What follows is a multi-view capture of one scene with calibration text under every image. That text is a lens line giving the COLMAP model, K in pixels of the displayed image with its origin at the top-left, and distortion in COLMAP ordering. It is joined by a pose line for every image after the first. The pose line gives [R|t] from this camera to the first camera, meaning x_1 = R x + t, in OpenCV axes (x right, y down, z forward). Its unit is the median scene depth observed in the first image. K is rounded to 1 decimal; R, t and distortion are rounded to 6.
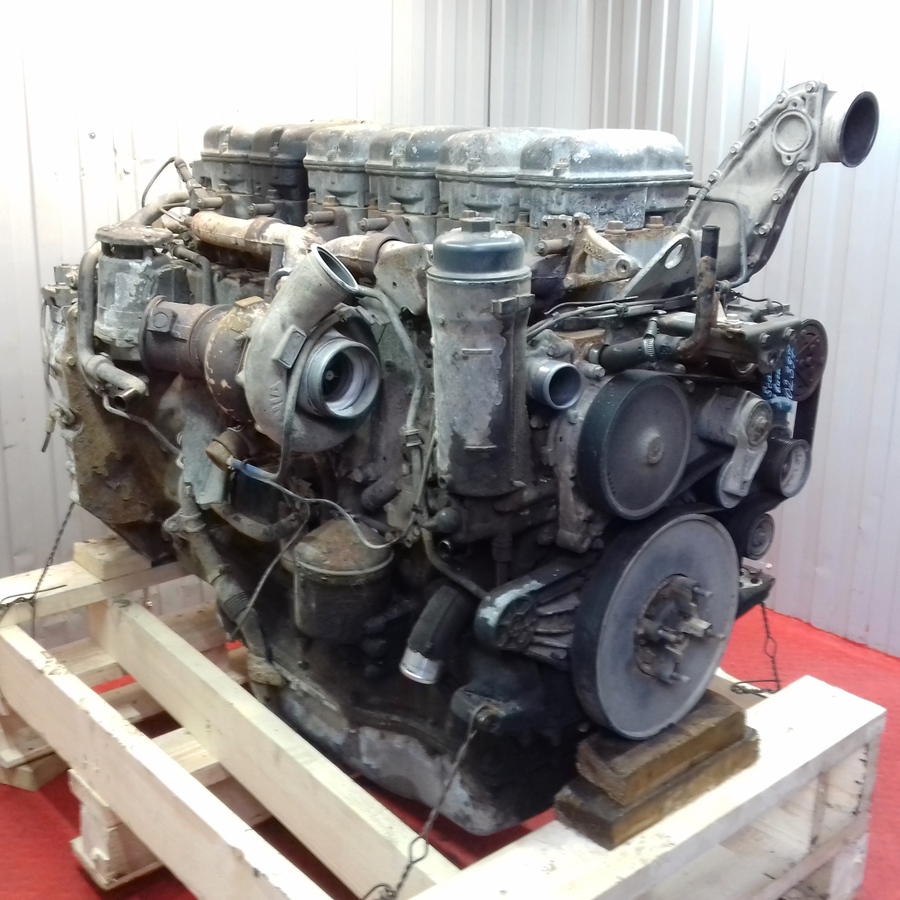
lens RADIAL K [[1124.0, 0, 454.2], [0, 1124.0, 413.5], [0, 0, 1]] dist [0.128608, -0.205710]
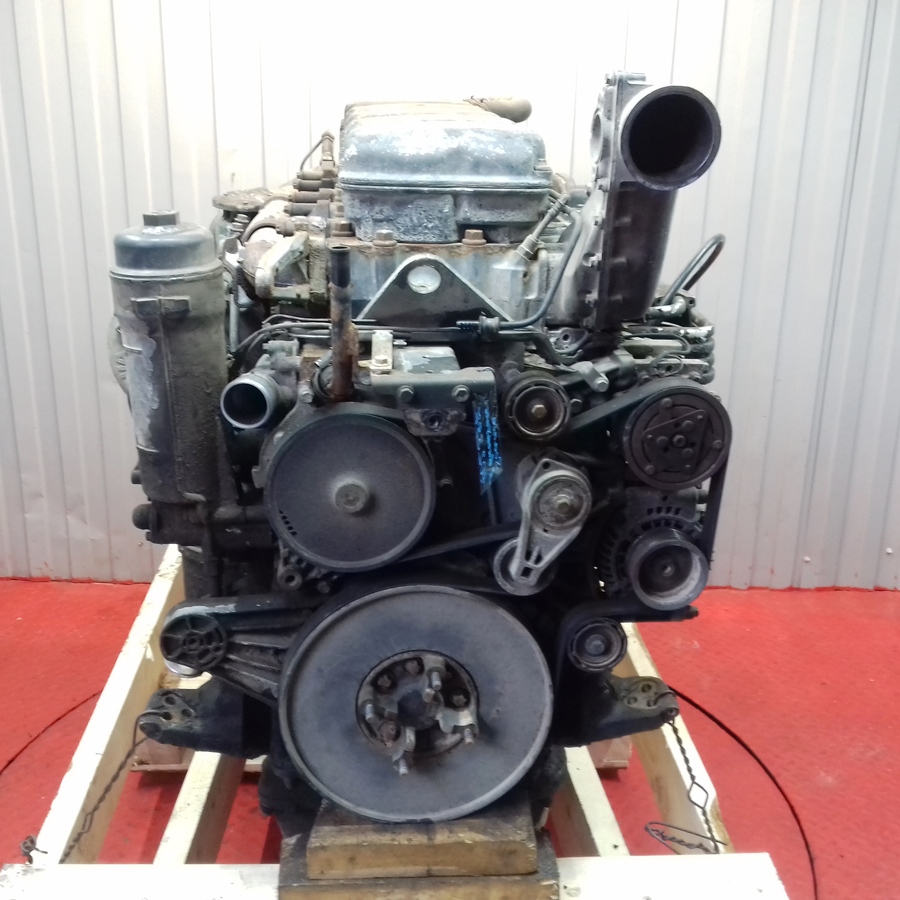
lens RADIAL K [[1124.0, 0, 454.2], [0, 1124.0, 413.5], [0, 0, 1]] dist [0.128608, -0.205710]
pose [[0.785181, 0.192982, -0.588429, 0.675850], [-0.172790, 0.980739, 0.091079, -0.113520], [0.594671, 0.030161, 0.803403, 0.322270]]
